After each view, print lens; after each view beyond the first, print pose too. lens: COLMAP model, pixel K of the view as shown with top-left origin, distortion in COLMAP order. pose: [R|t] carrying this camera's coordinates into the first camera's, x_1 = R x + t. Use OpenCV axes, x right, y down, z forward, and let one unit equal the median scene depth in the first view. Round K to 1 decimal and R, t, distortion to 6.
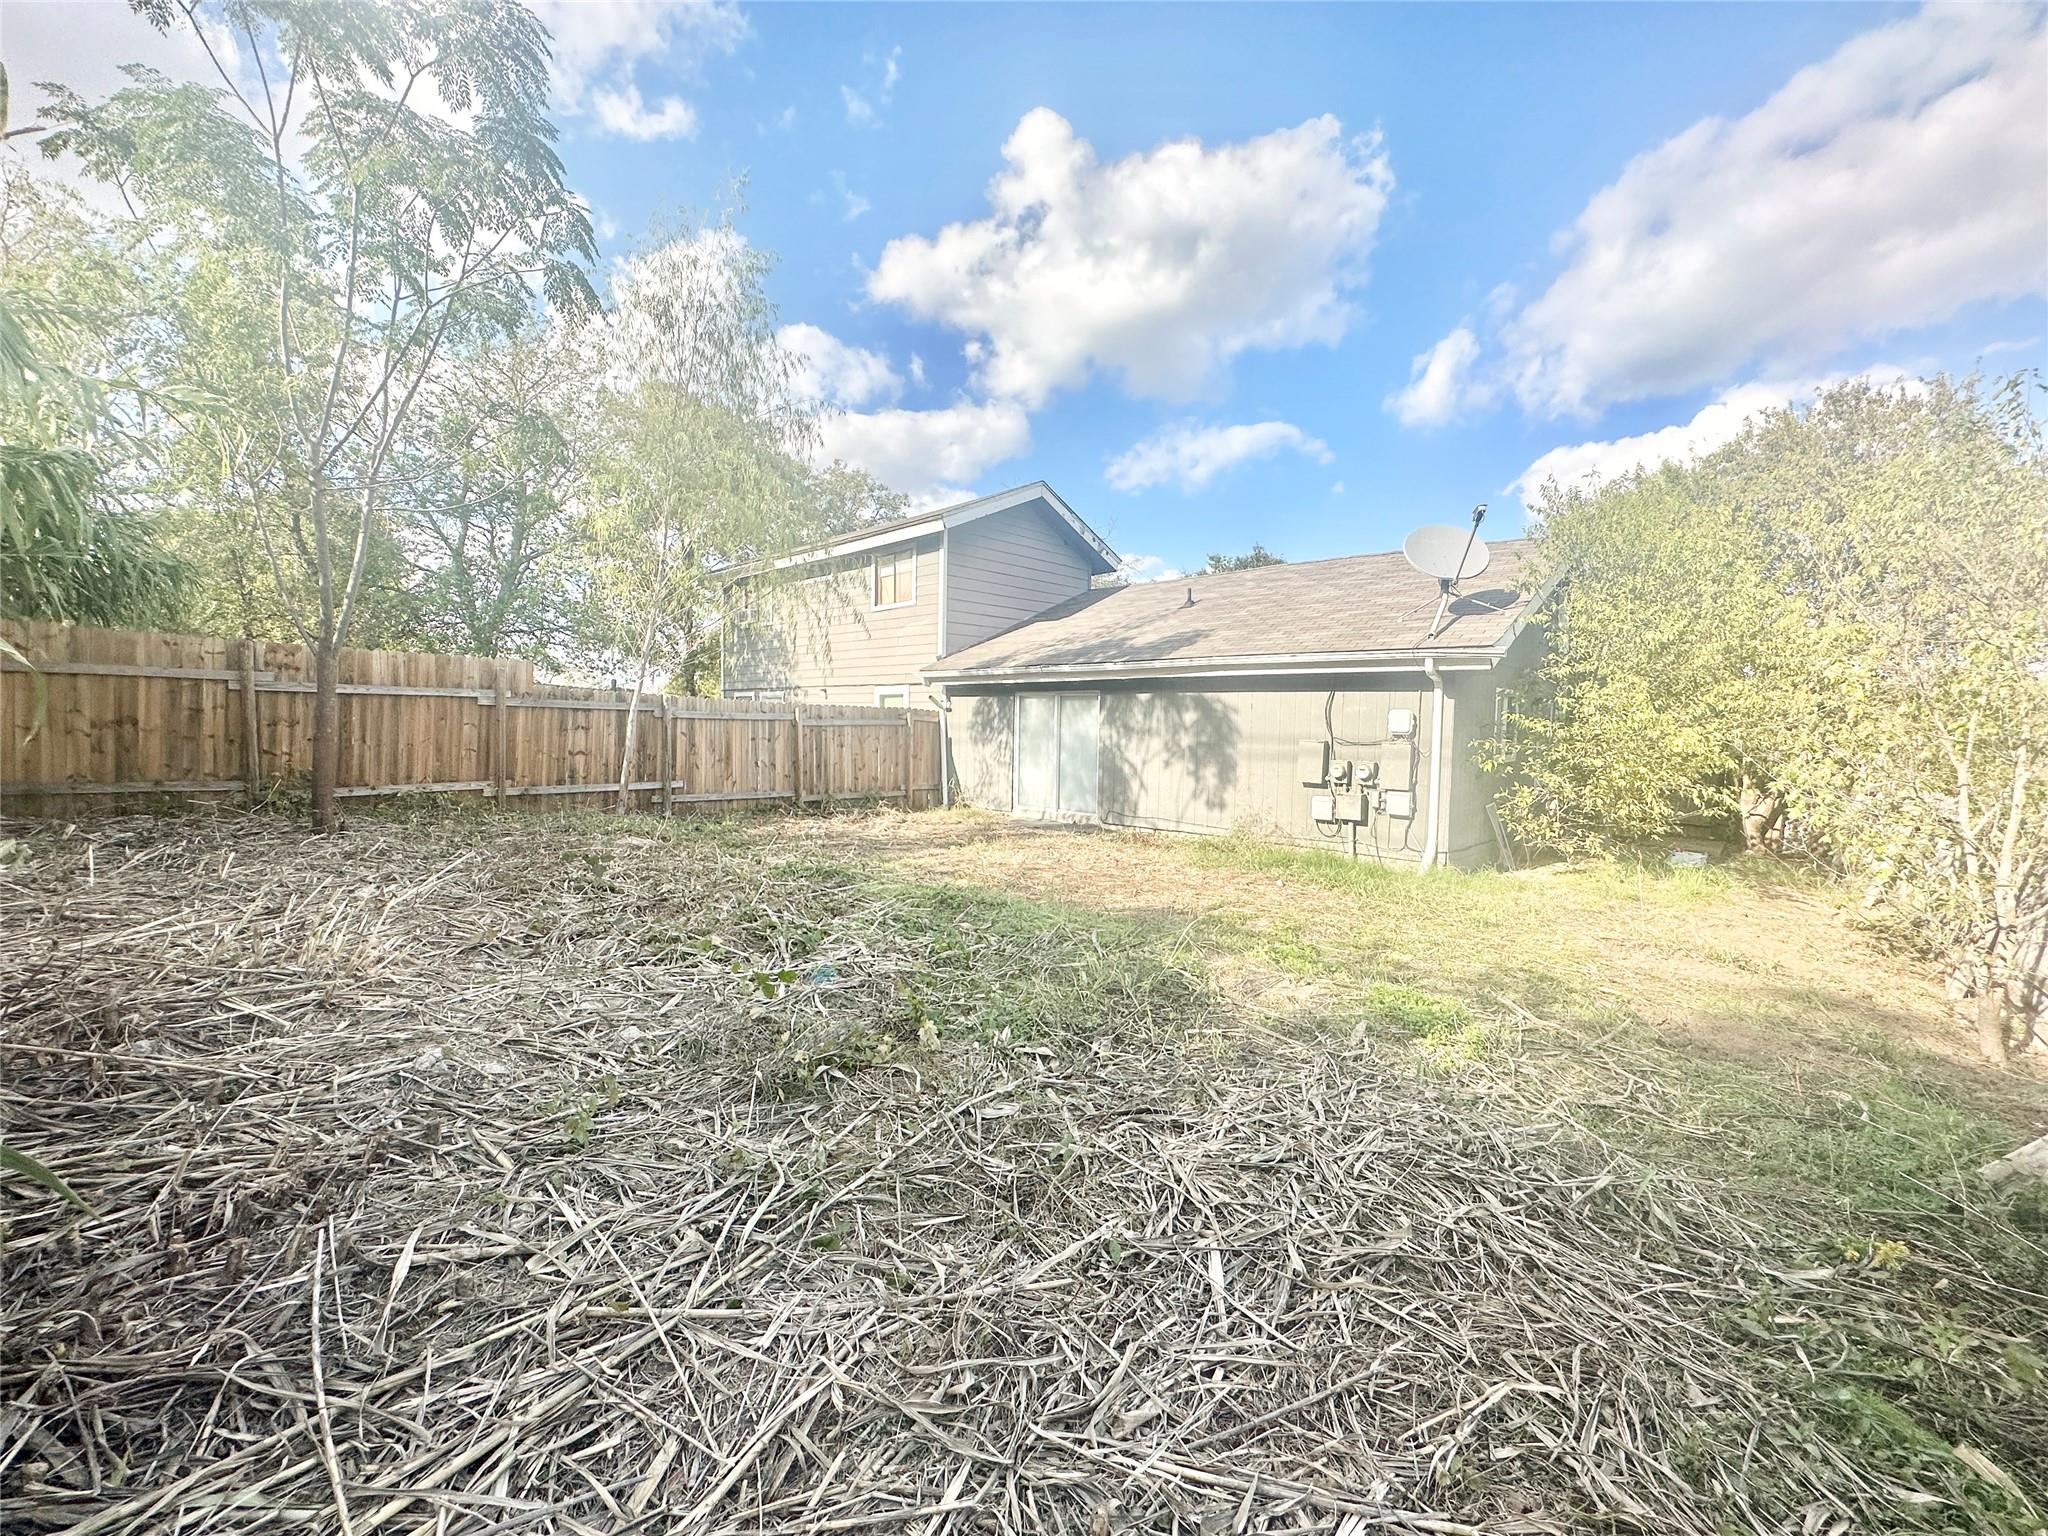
lens RADIAL K [[821.0, 0, 1017.7], [0, 821.0, 772.7], [0, 0, 1]] dist [-0.003507, 0.001055]
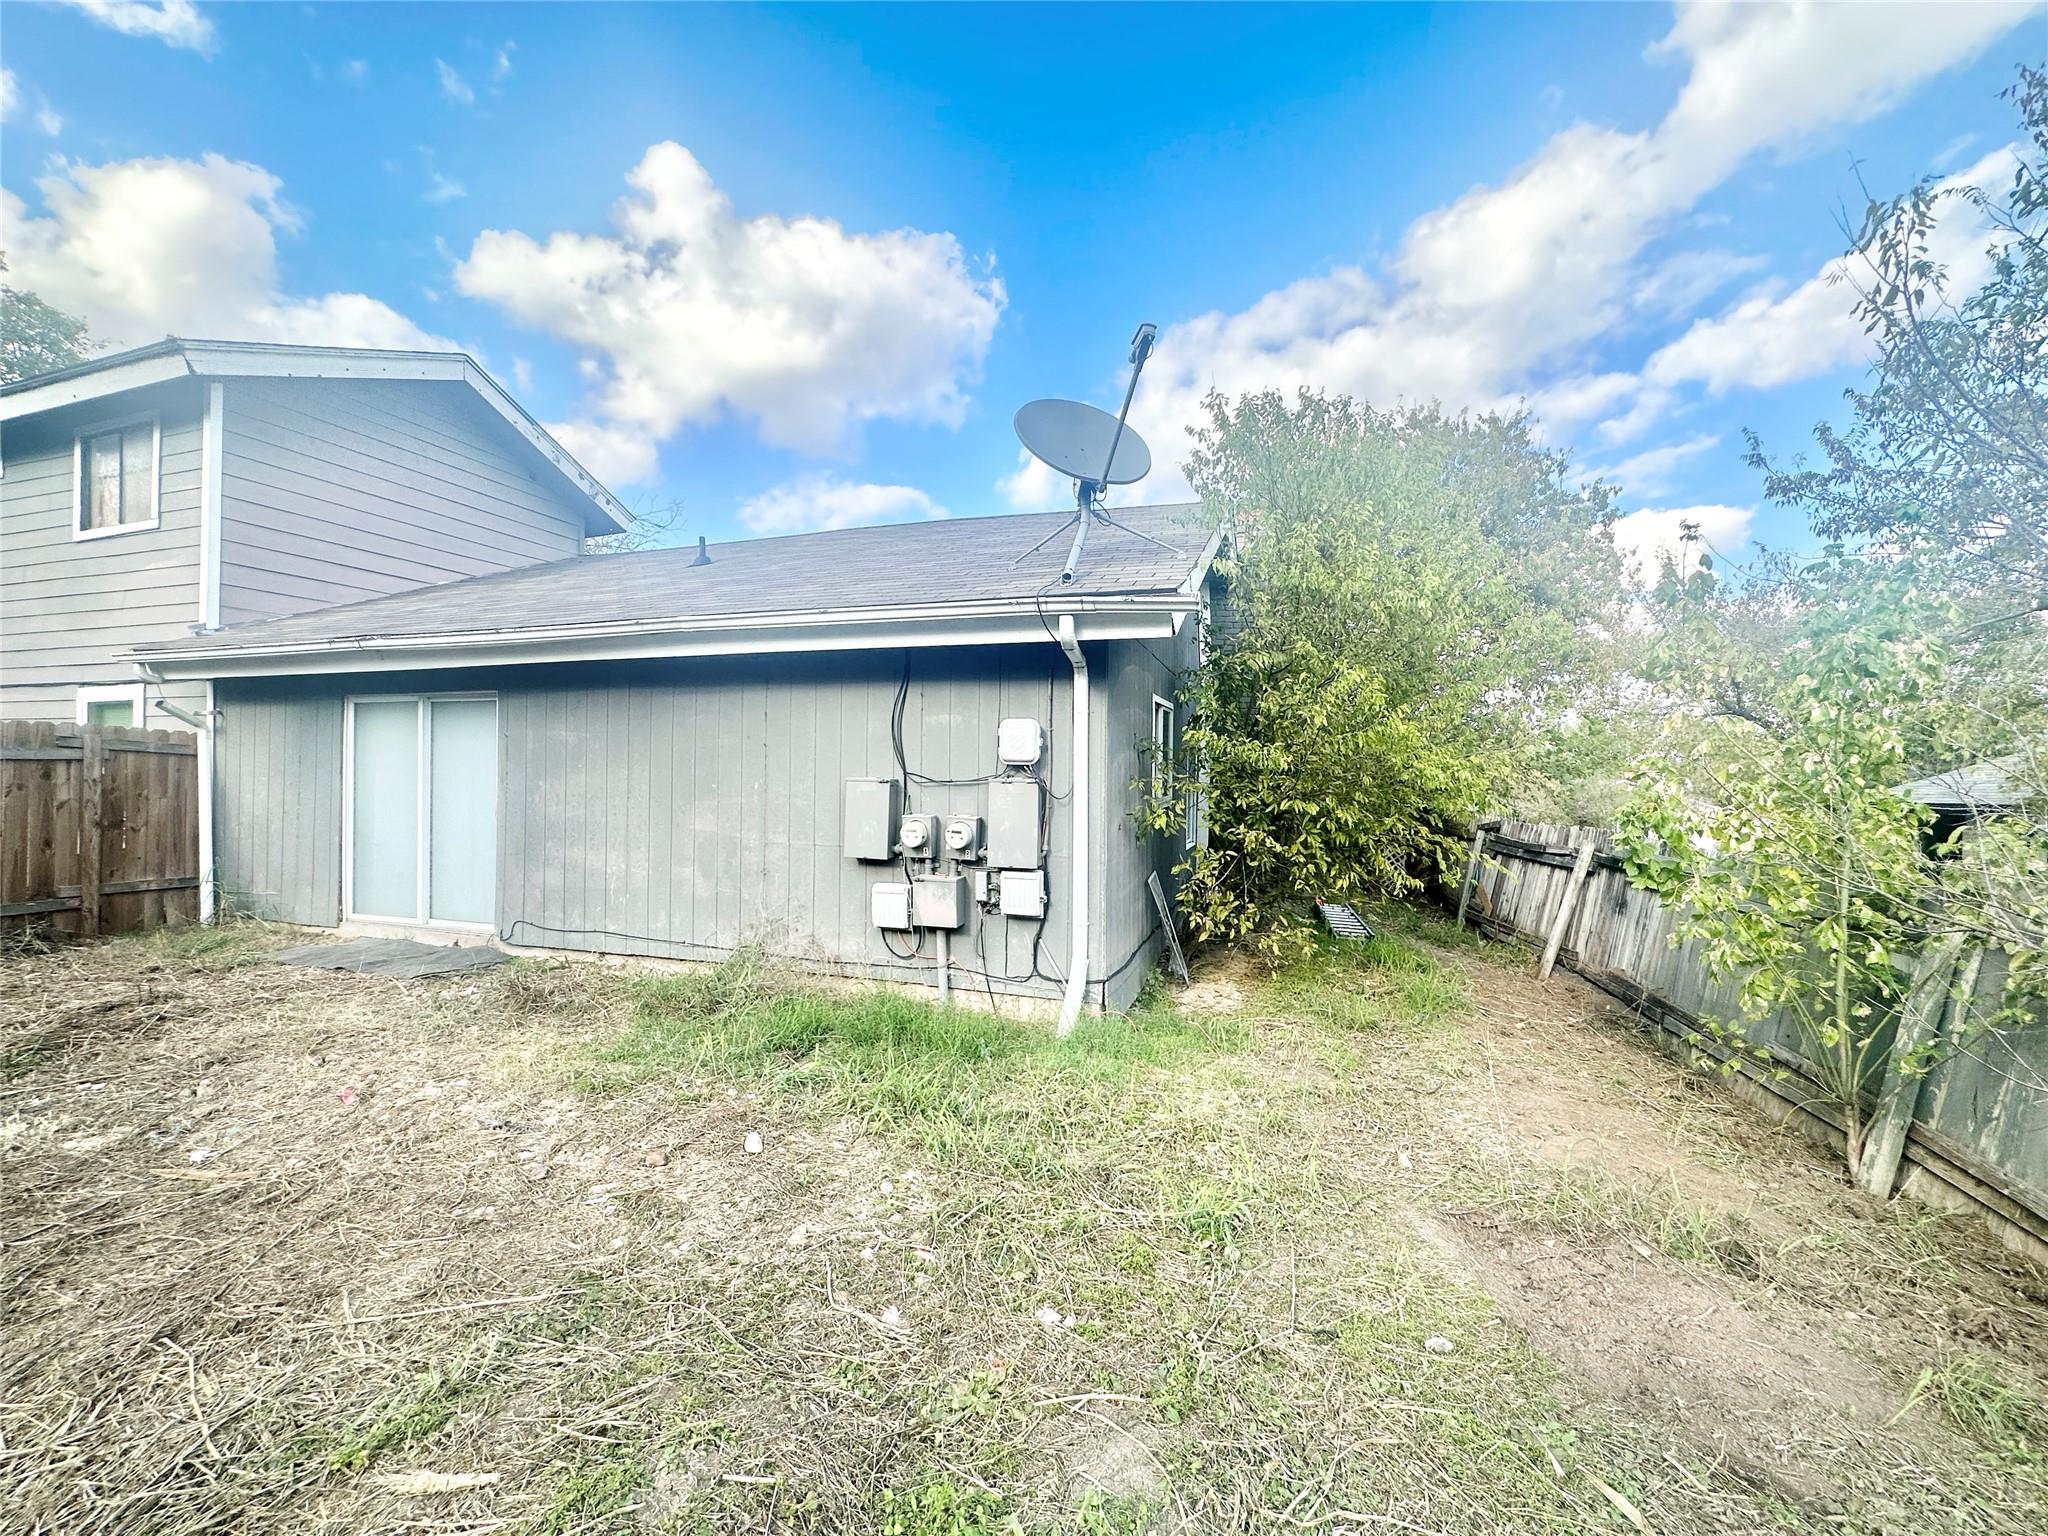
lens RADIAL K [[821.0, 0, 1021.4], [0, 821.0, 754.8], [0, 0, 1]] dist [-0.003507, 0.001055]
pose [[0.906106, -0.001142, 0.423049, 0.231143], [0.032961, 0.997147, -0.067905, -0.016074], [-0.421764, 0.075473, 0.903559, 0.494699]]
